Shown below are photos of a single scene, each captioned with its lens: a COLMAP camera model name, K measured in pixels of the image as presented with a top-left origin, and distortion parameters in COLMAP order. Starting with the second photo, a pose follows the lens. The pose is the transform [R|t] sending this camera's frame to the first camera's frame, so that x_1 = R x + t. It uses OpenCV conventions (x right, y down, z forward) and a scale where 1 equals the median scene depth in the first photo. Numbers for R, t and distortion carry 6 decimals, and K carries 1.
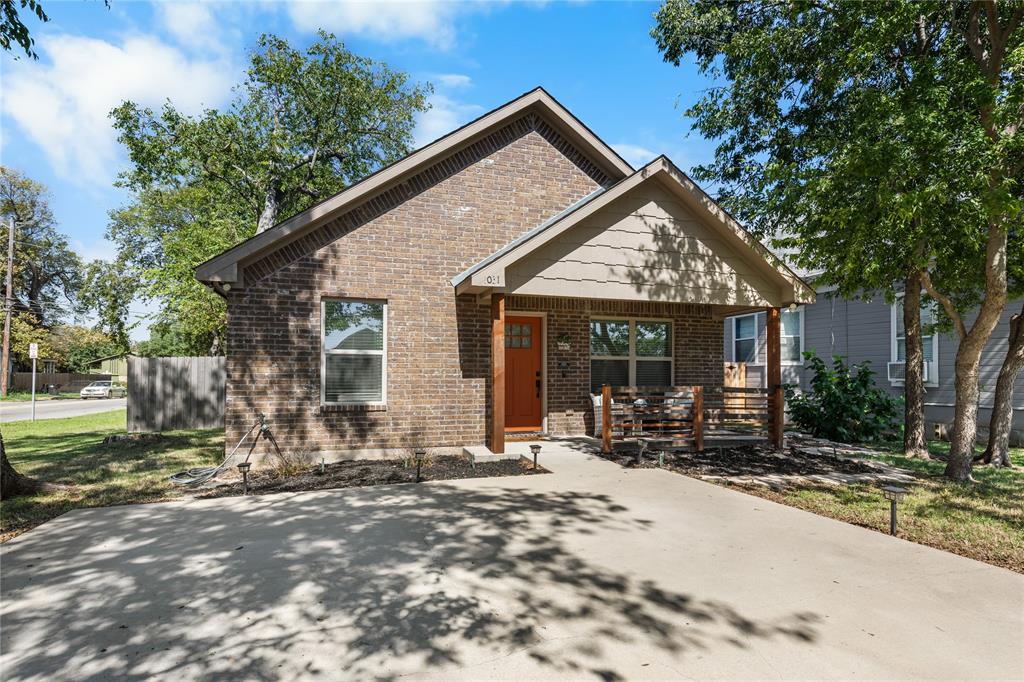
lens RADIAL K [[524.3, 0, 512.1], [0, 524.3, 329.7], [0, 0, 1]] dist [-0.000528, 0.000122]
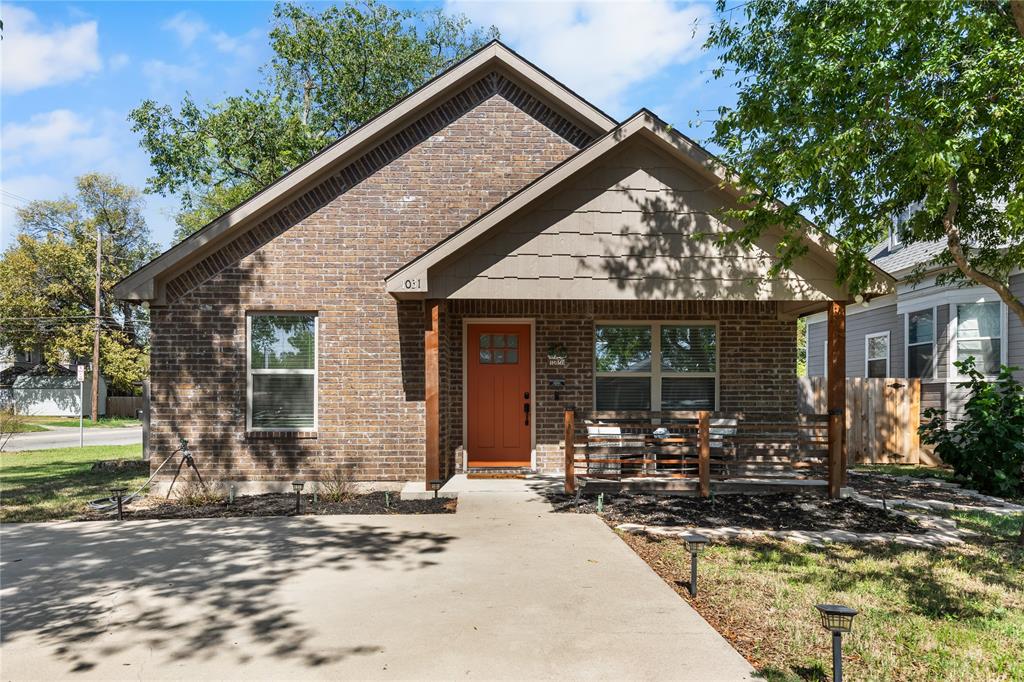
lens RADIAL K [[707.2, 0, 512.0], [0, 707.2, 341.0], [0, 0, 1]] dist [0.000707, 0.002091]
pose [[0.963516, -0.024501, -0.266526, 0.376940], [0.025802, 0.999666, 0.001381, -0.000777], [0.266403, -0.008208, 0.963827, -0.048693]]
